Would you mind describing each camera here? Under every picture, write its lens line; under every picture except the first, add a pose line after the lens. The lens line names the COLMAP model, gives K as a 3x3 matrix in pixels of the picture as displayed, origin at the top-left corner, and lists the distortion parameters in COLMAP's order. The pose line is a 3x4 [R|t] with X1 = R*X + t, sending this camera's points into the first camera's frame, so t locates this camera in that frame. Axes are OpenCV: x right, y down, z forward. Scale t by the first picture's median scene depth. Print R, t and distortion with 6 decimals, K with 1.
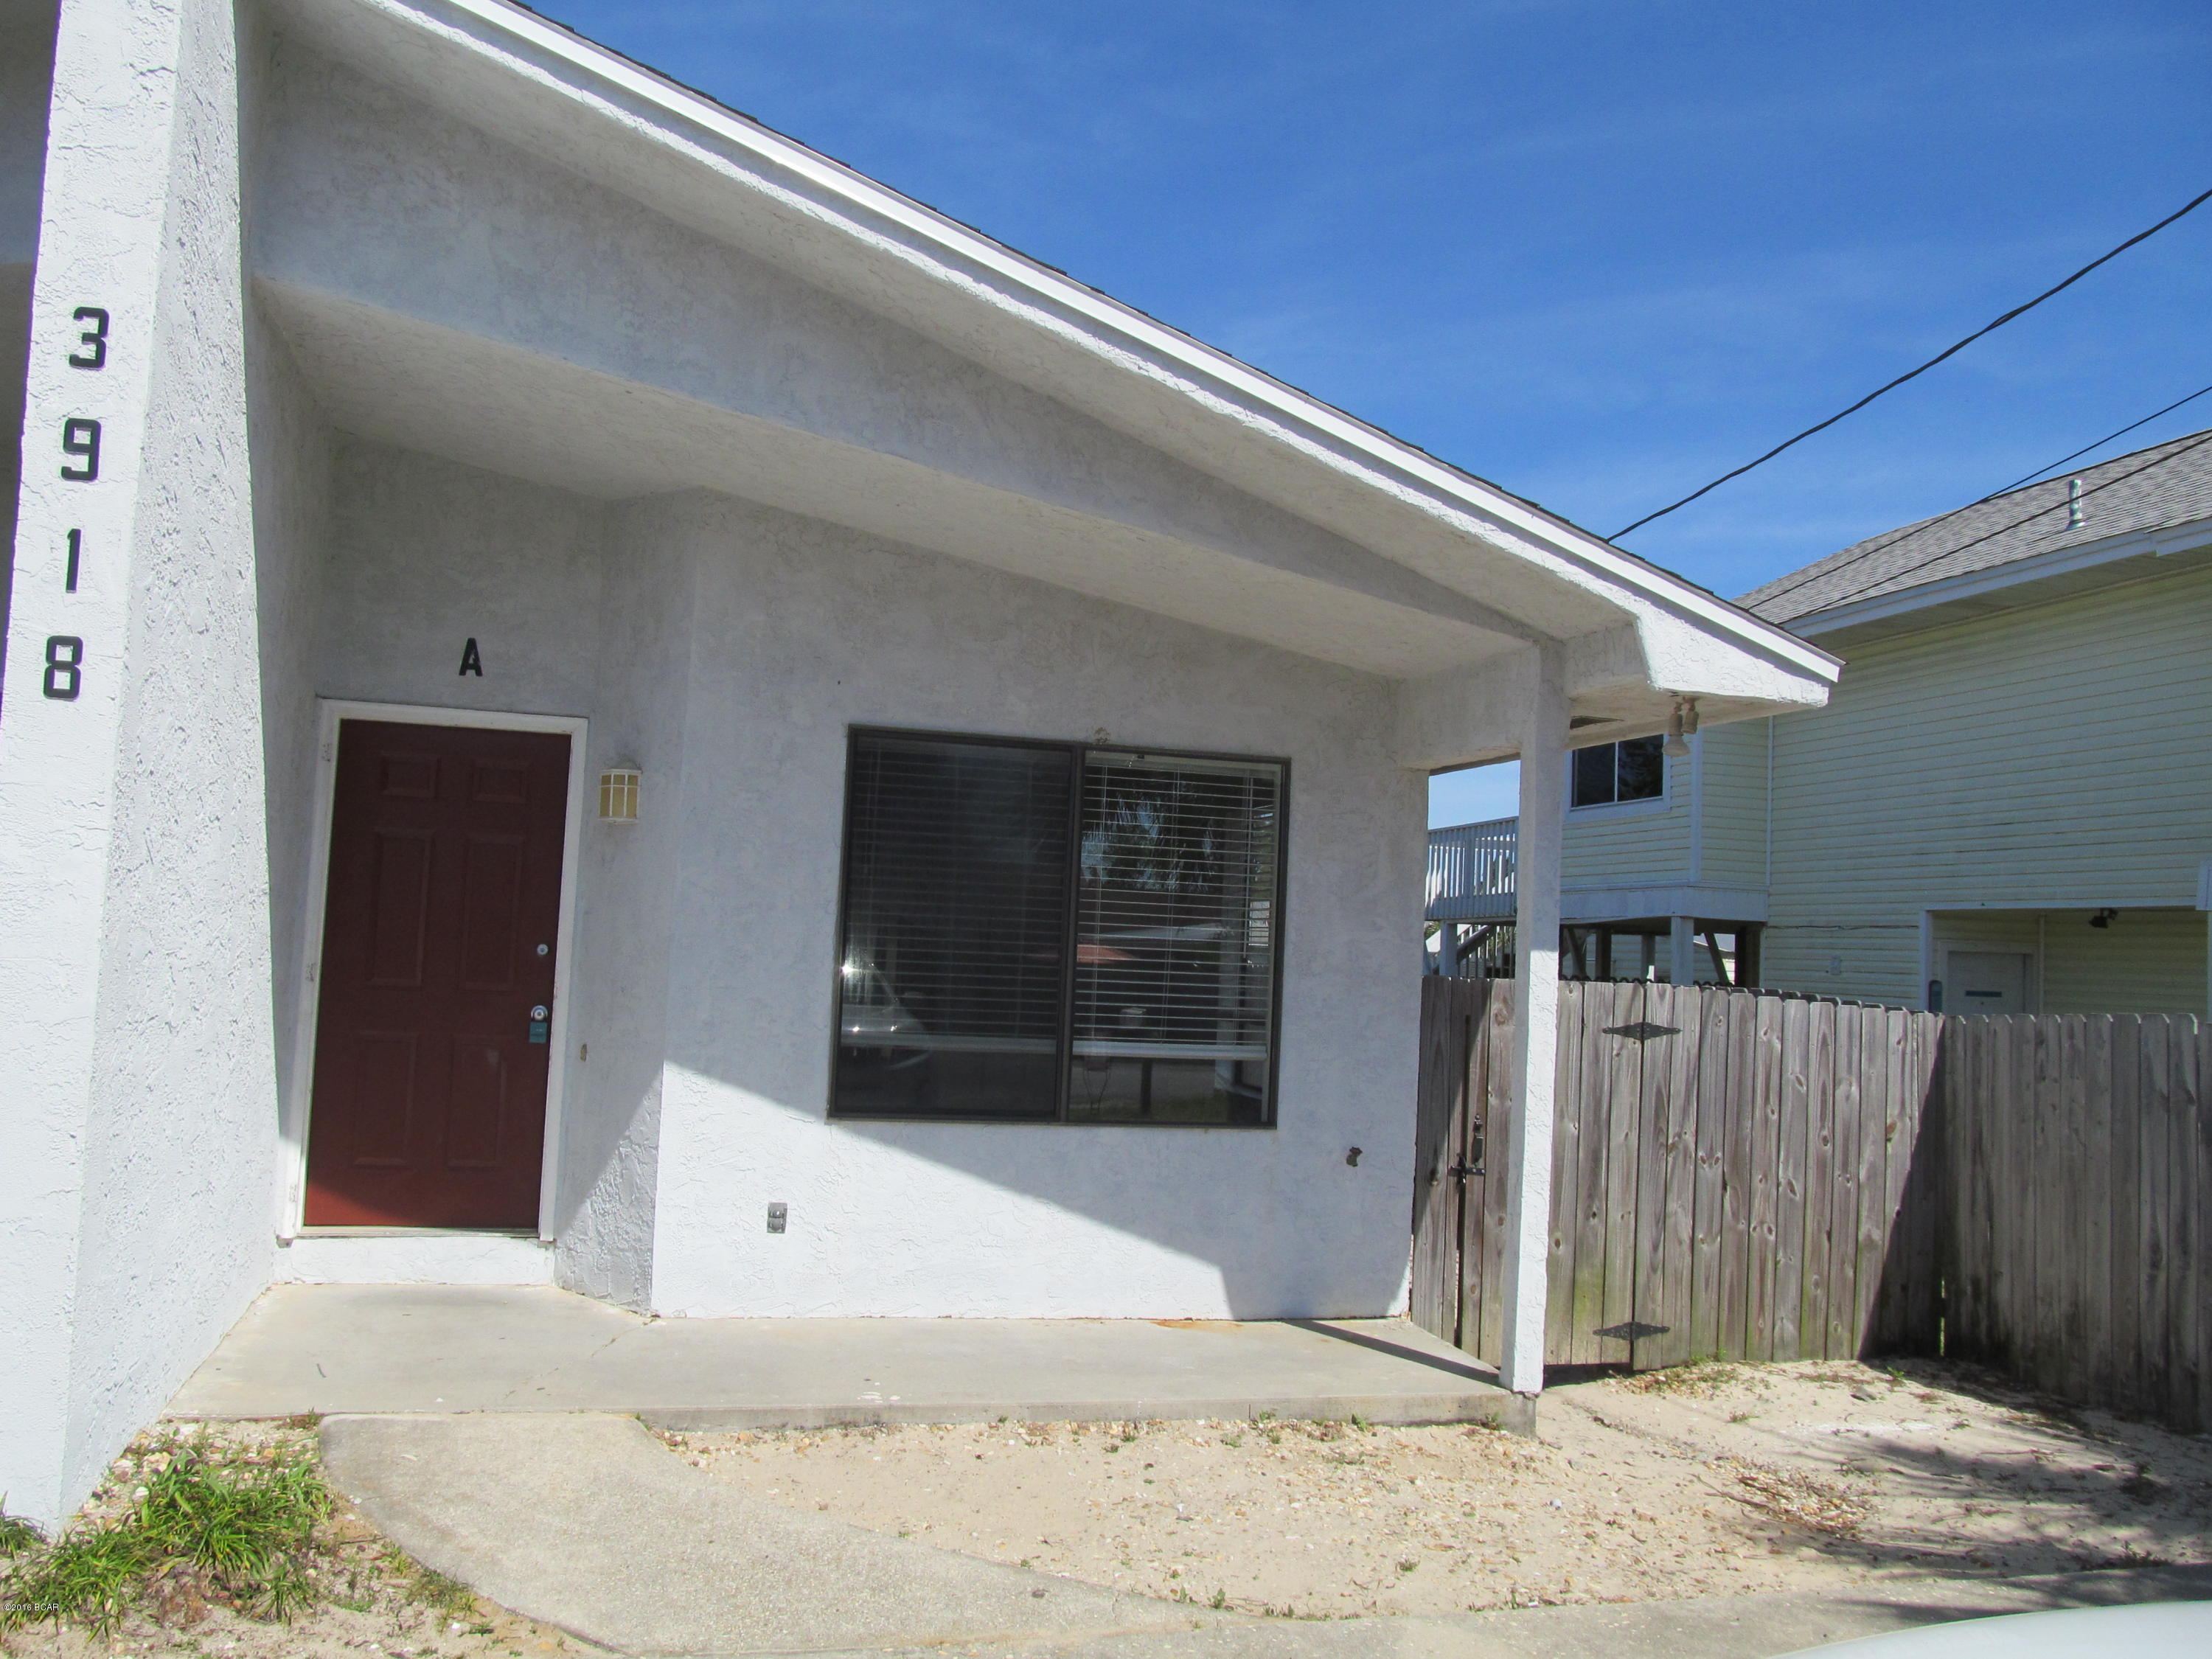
lens RADIAL K [[1797.7, 0, 1112.7], [0, 1797.7, 834.7], [0, 0, 1]] dist [-0.068638, 0.024682]
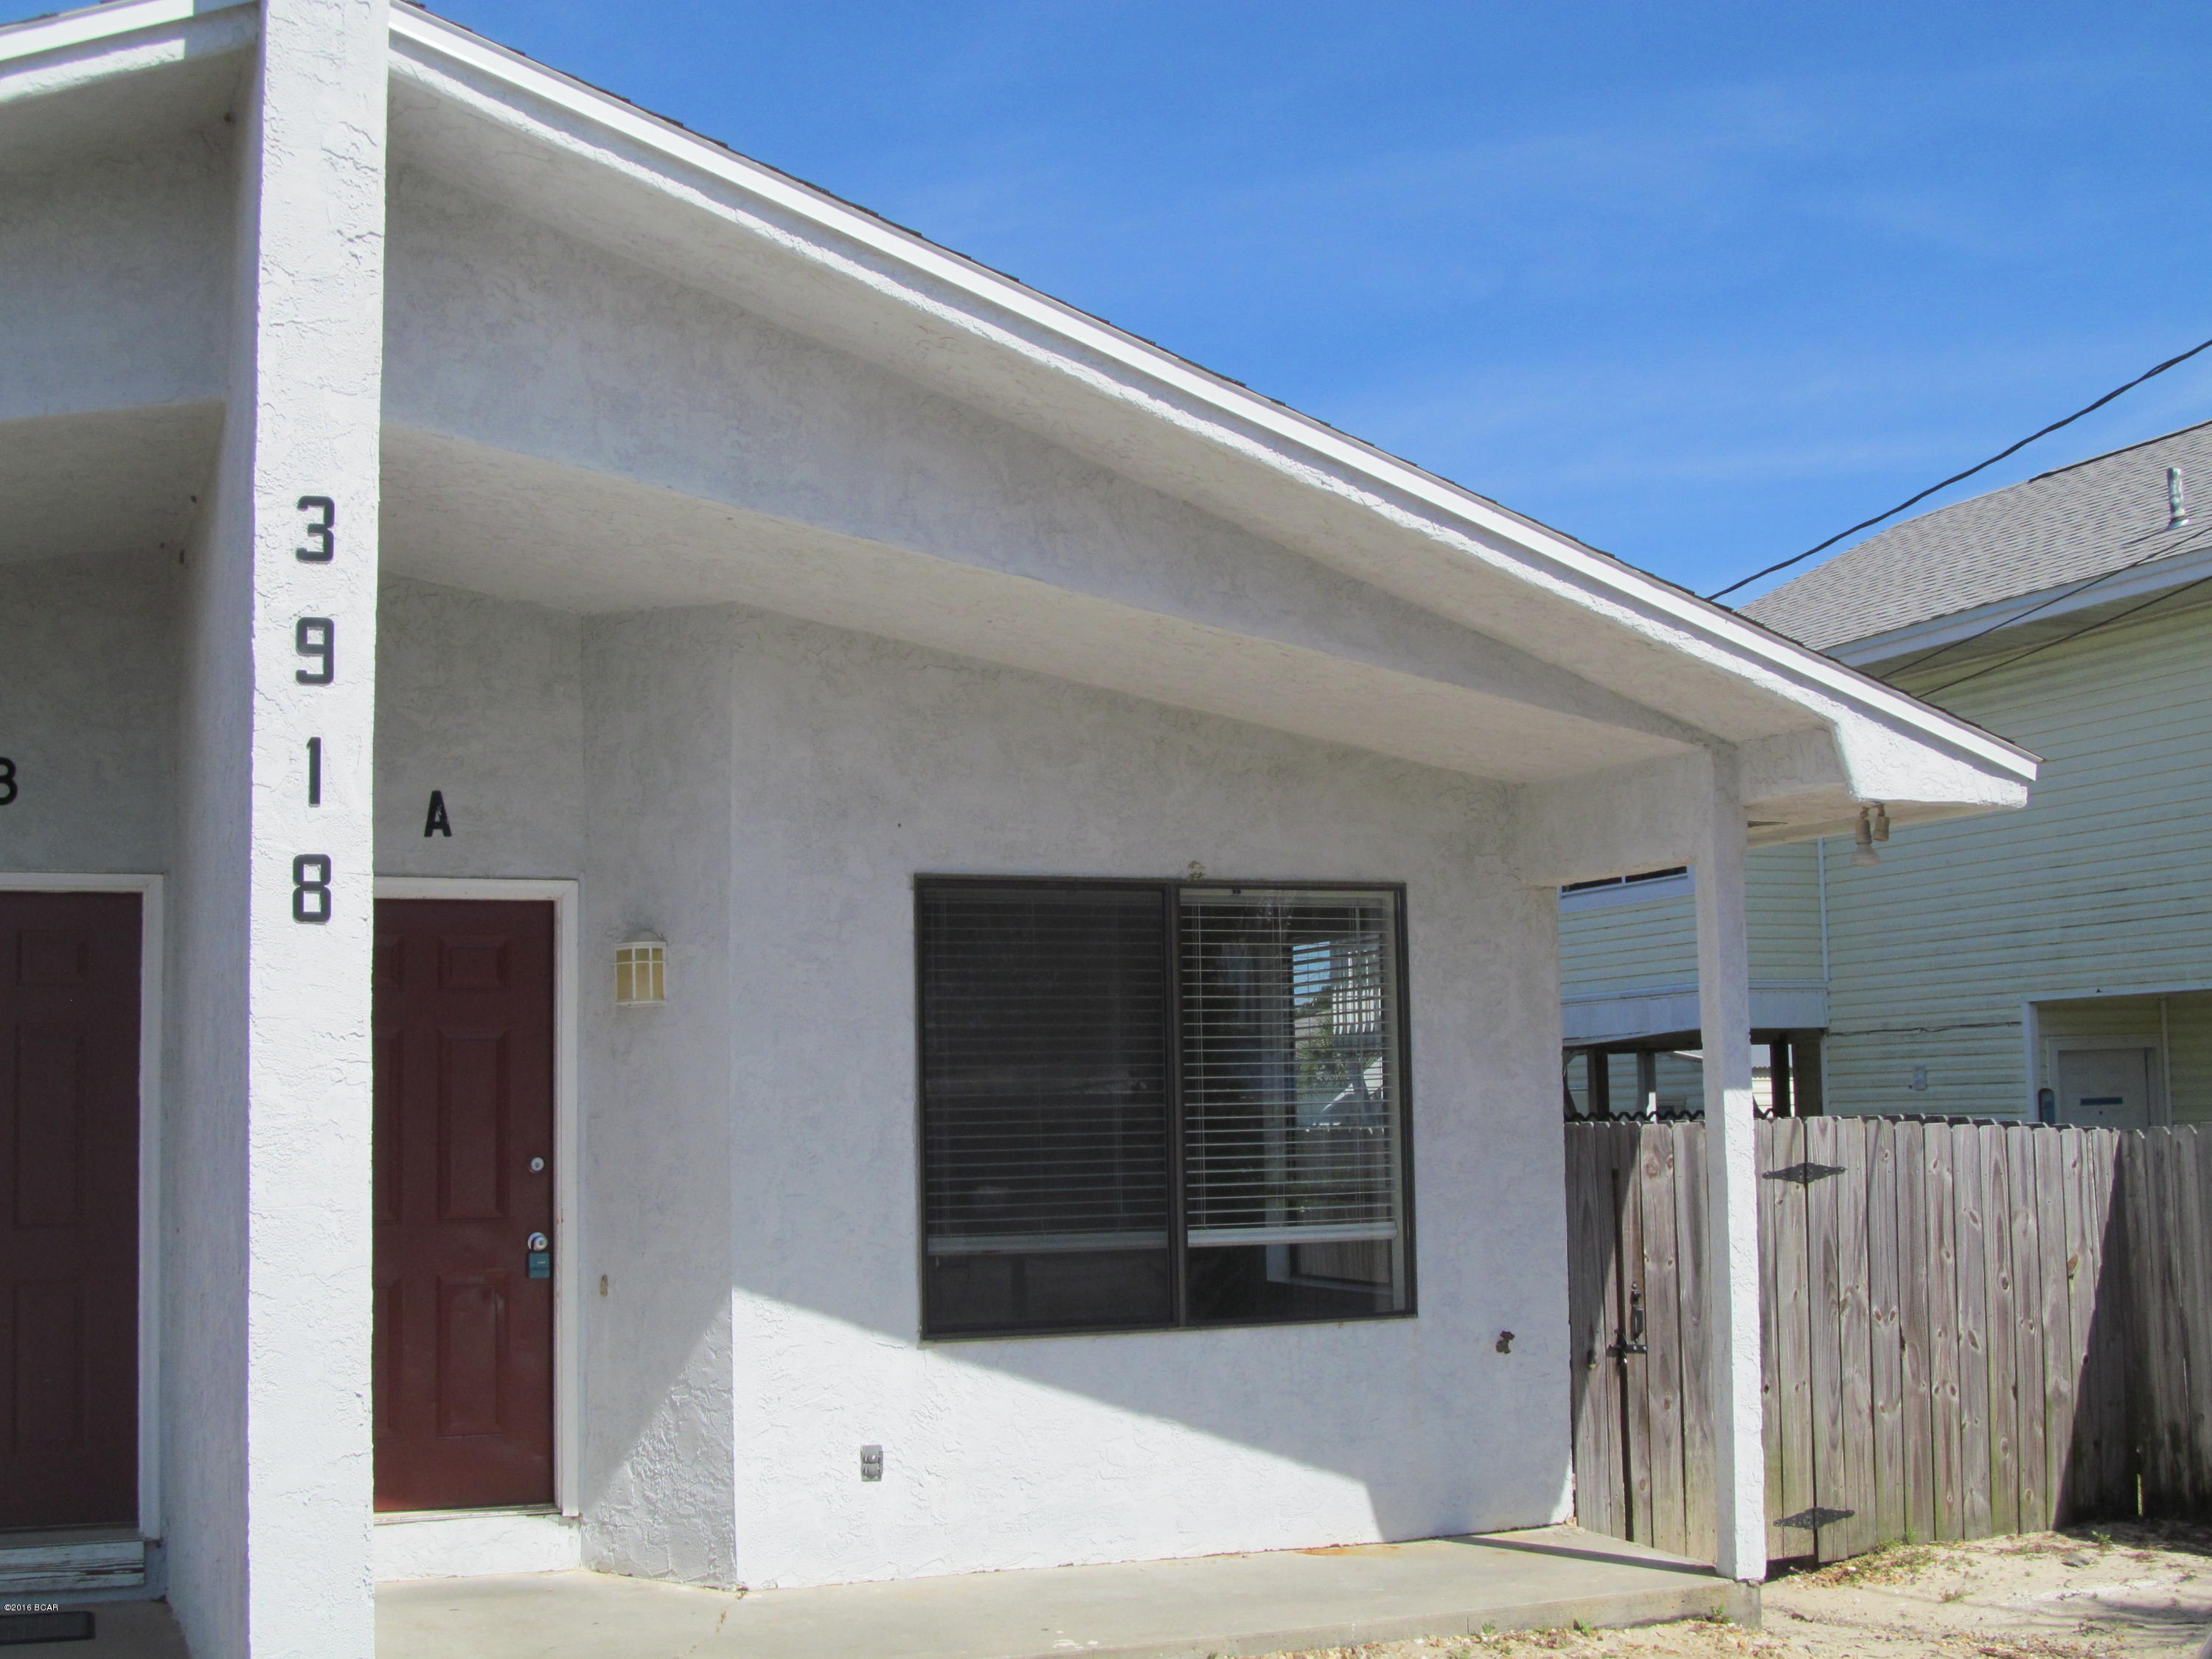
lens RADIAL K [[2681.5, 0, 1106.1], [0, 2681.5, 850.0], [0, 0, 1]] dist [-0.132727, 0.000000]
pose [[0.989803, -0.051229, 0.132914, -0.227247], [0.055416, 0.998071, -0.027991, -0.032835], [-0.131224, 0.035071, 0.990732, -0.265010]]
